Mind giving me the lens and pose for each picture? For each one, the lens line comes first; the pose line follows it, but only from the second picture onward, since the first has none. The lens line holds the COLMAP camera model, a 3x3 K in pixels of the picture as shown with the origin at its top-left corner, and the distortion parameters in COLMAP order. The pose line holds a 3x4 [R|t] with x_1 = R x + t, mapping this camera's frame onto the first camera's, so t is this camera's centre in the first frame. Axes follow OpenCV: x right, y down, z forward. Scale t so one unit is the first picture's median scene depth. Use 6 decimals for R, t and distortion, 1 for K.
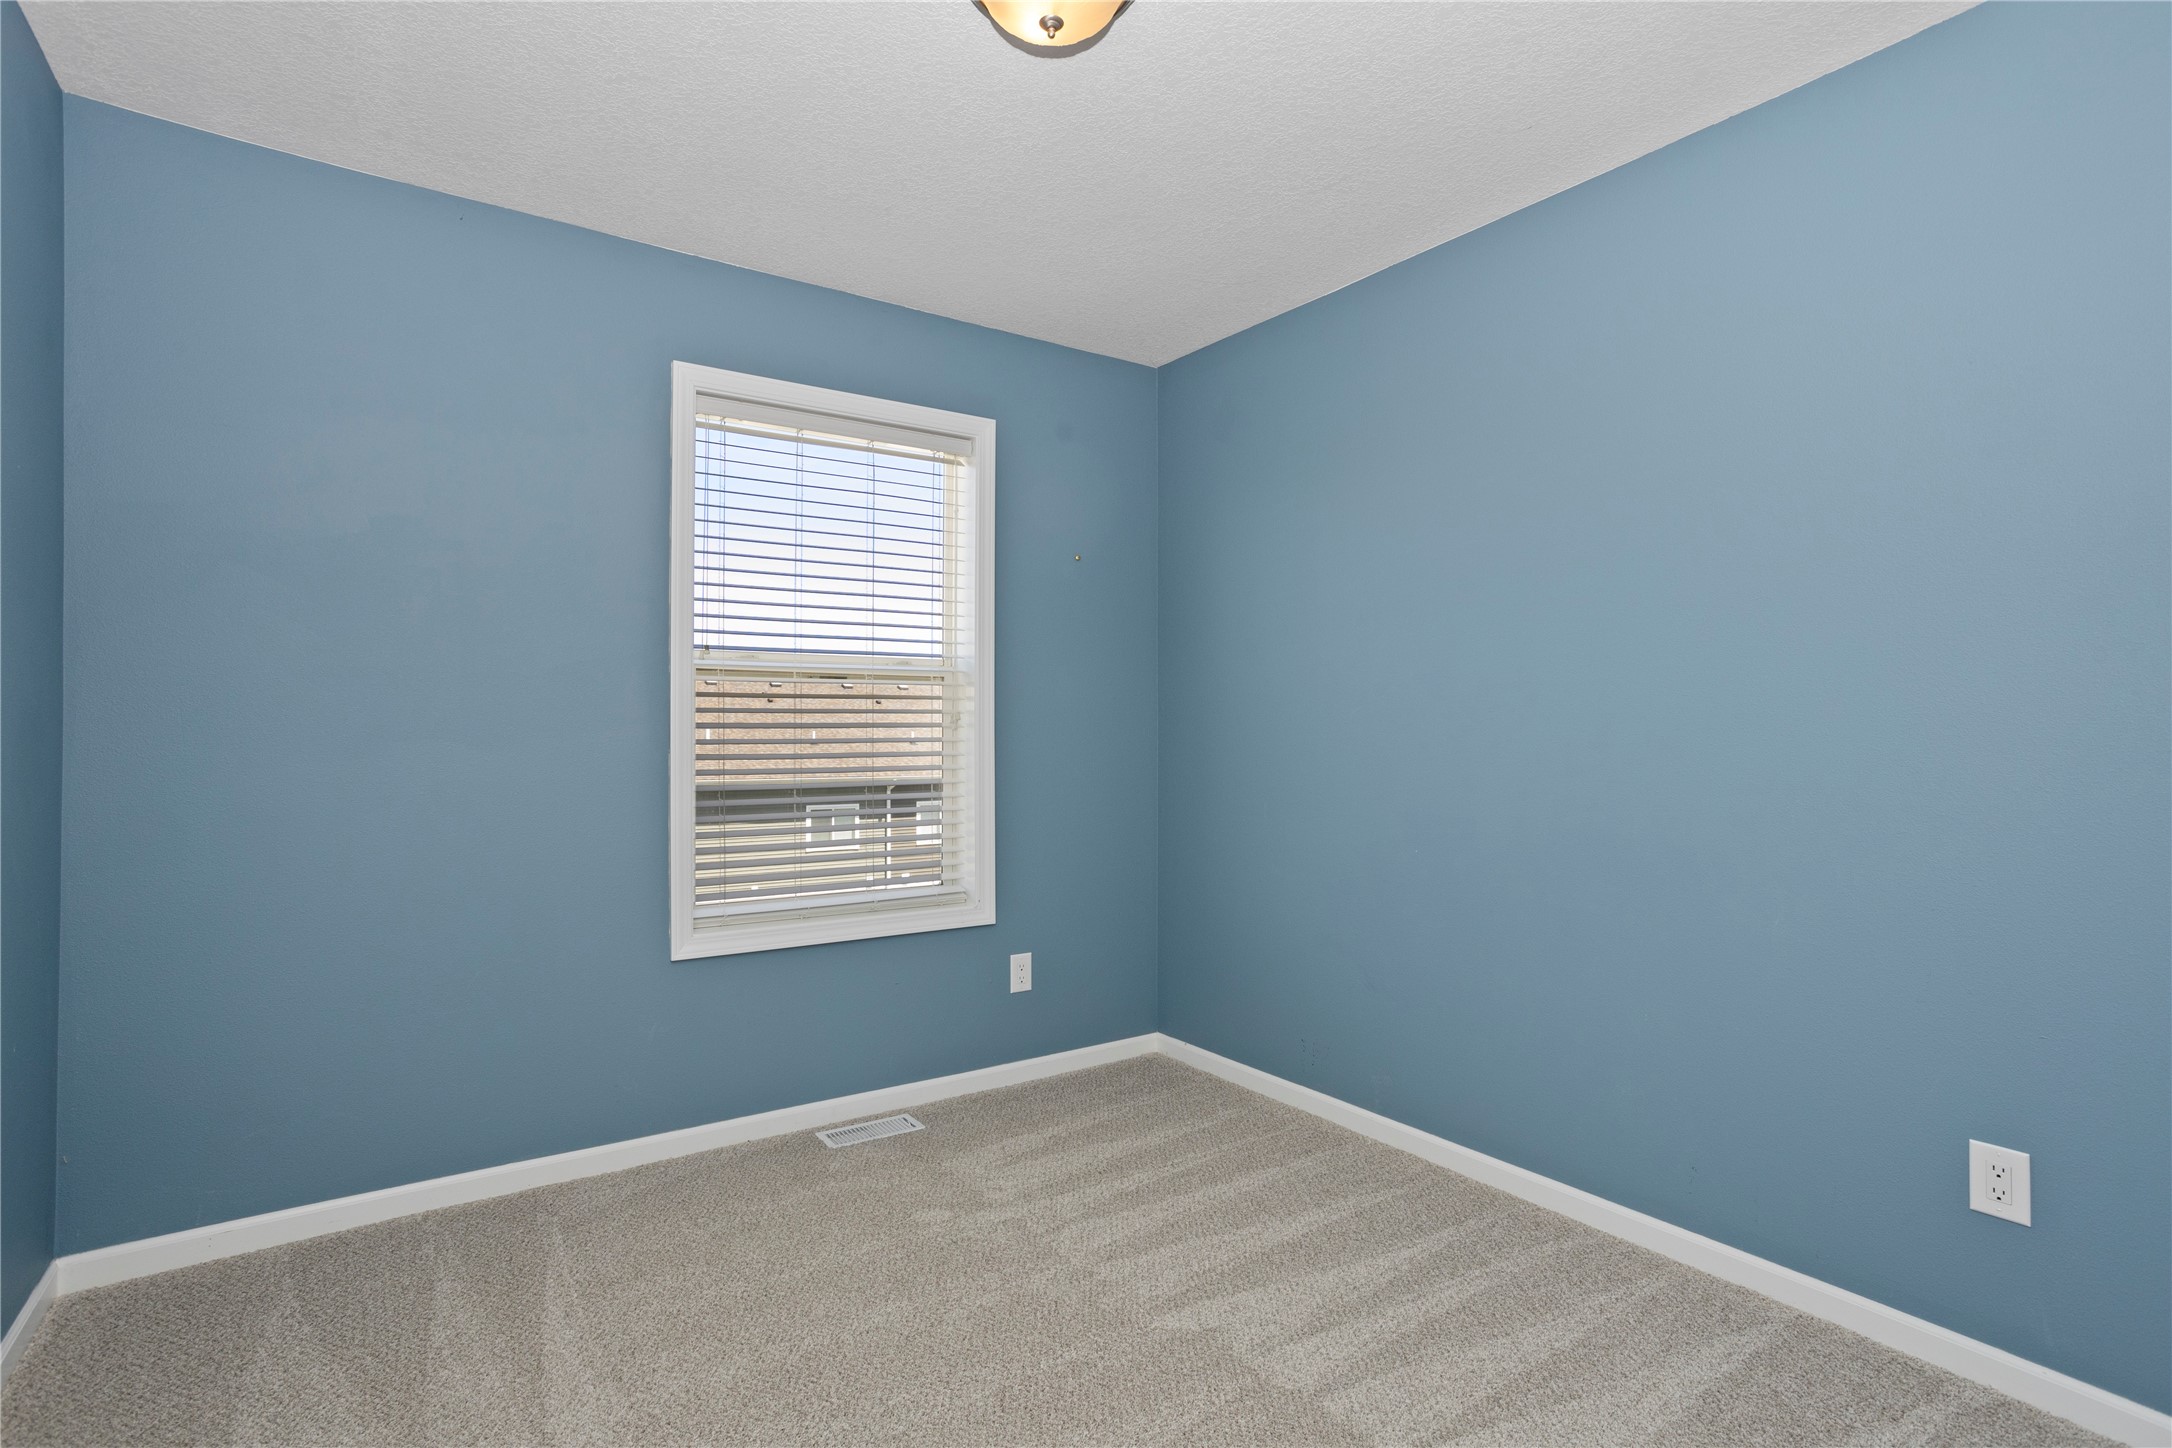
lens RADIAL K [[1102.3, 0, 1094.3], [0, 1102.3, 707.1], [0, 0, 1]] dist [-0.017876, 0.010264]
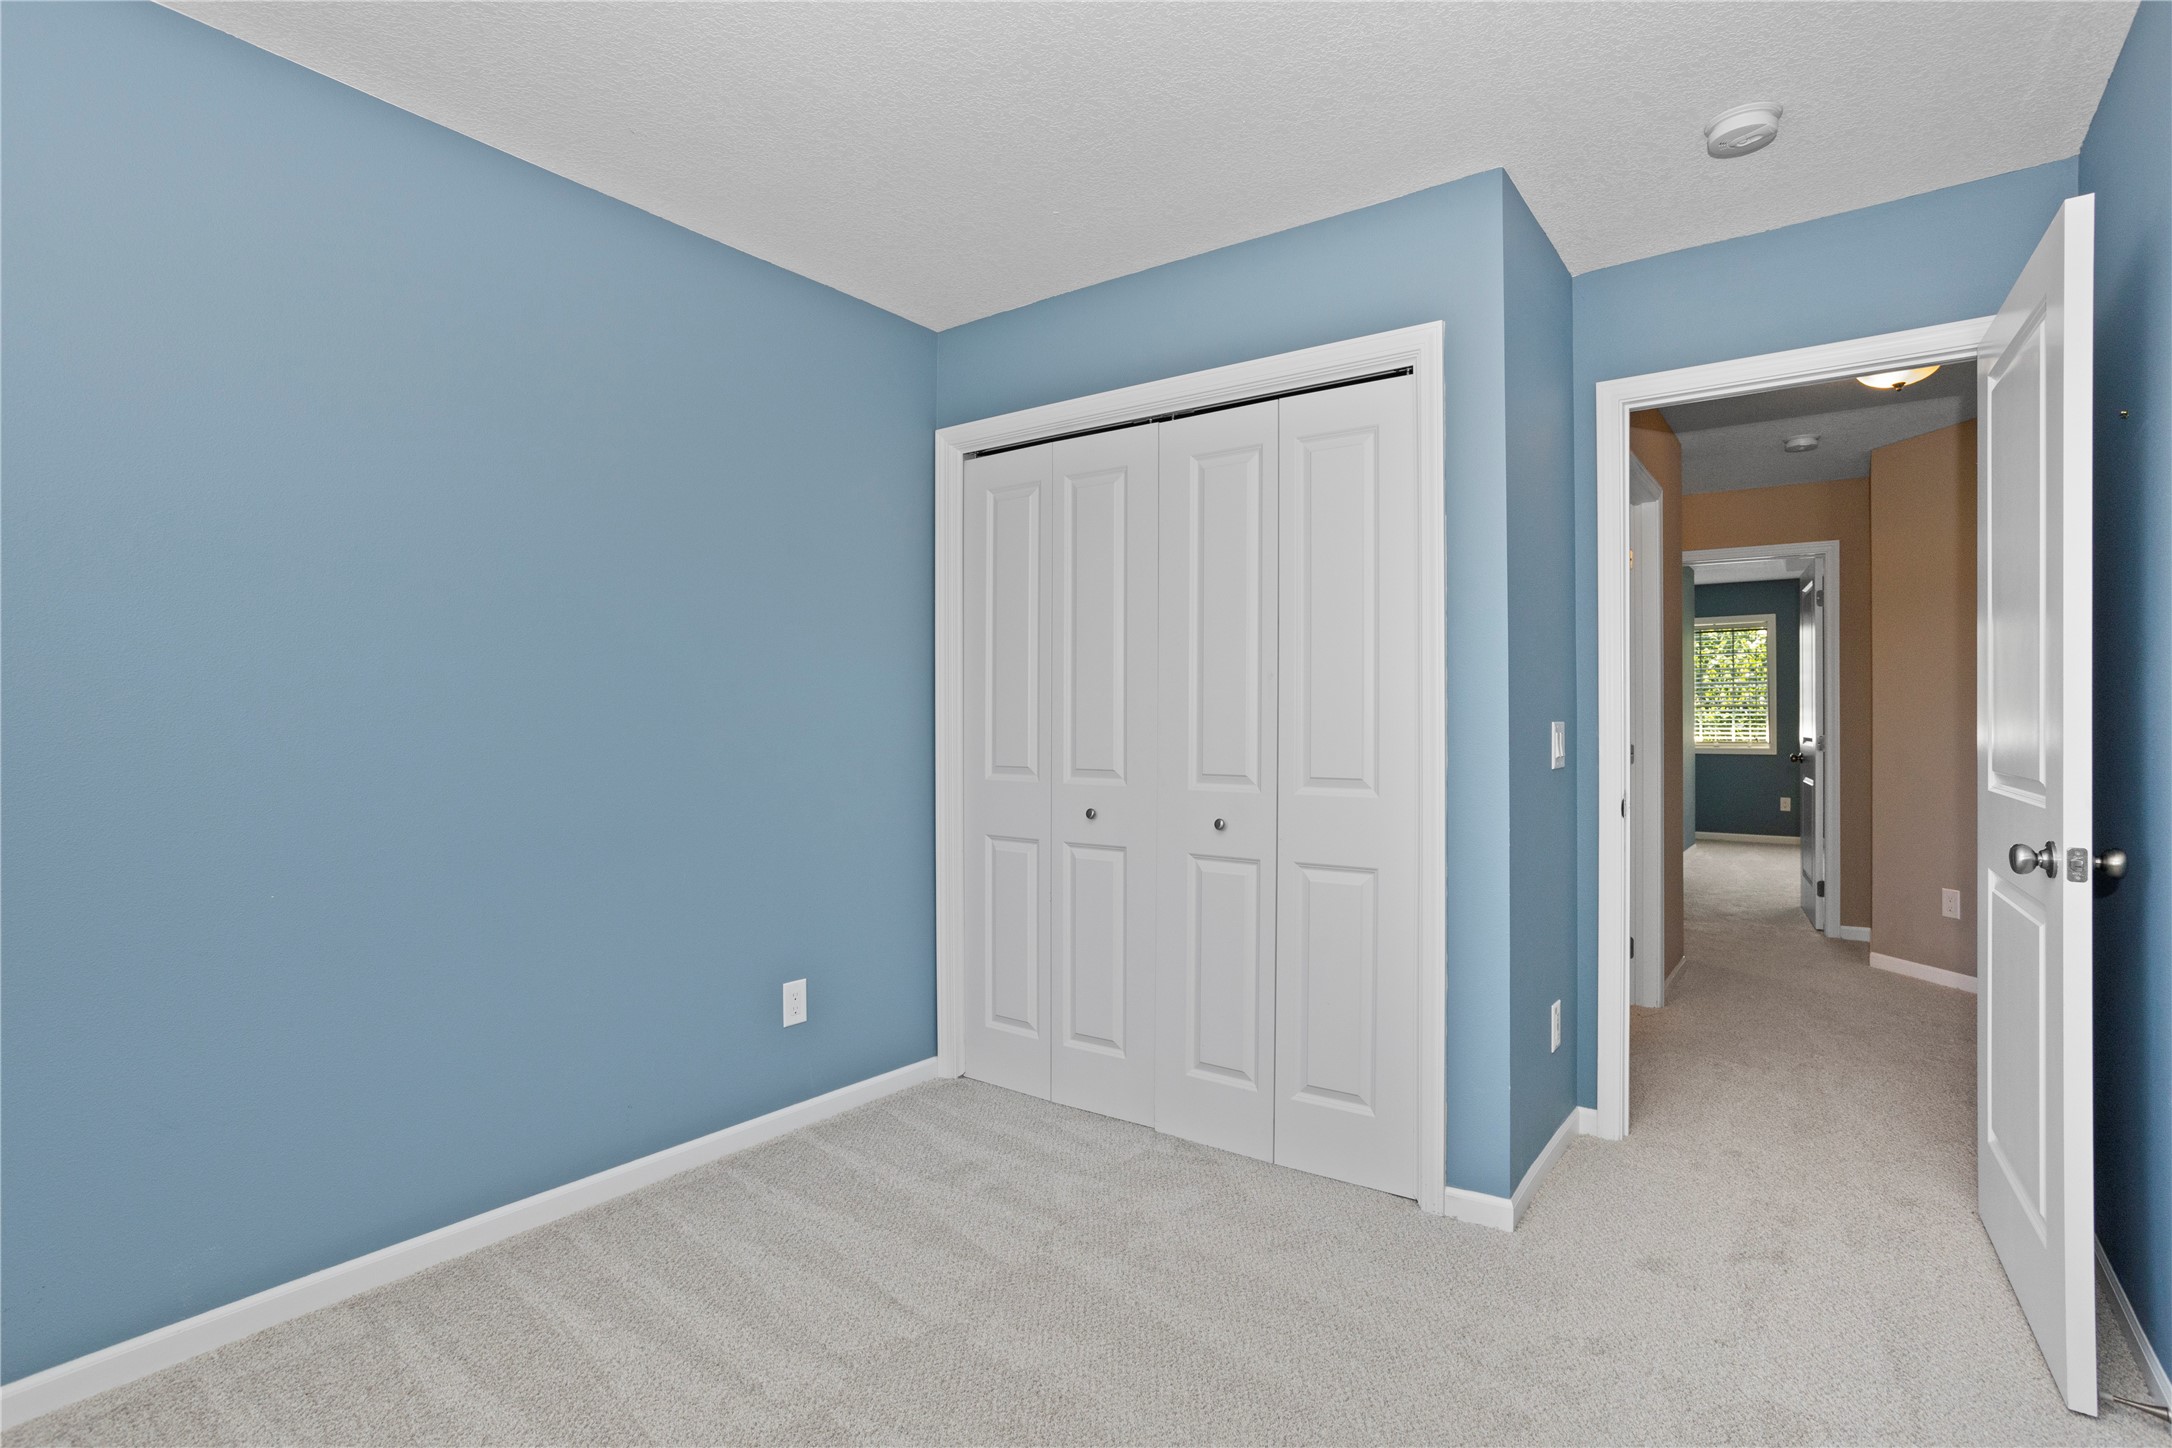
lens RADIAL K [[1102.3, 0, 1081.3], [0, 1102.3, 718.6], [0, 0, 1]] dist [-0.017876, 0.010264]
pose [[-0.345455, 0.002014, 0.938433, -0.789493], [-0.014652, 0.999864, -0.007539, 0.014962], [-0.938321, -0.016355, -0.345379, 1.075557]]
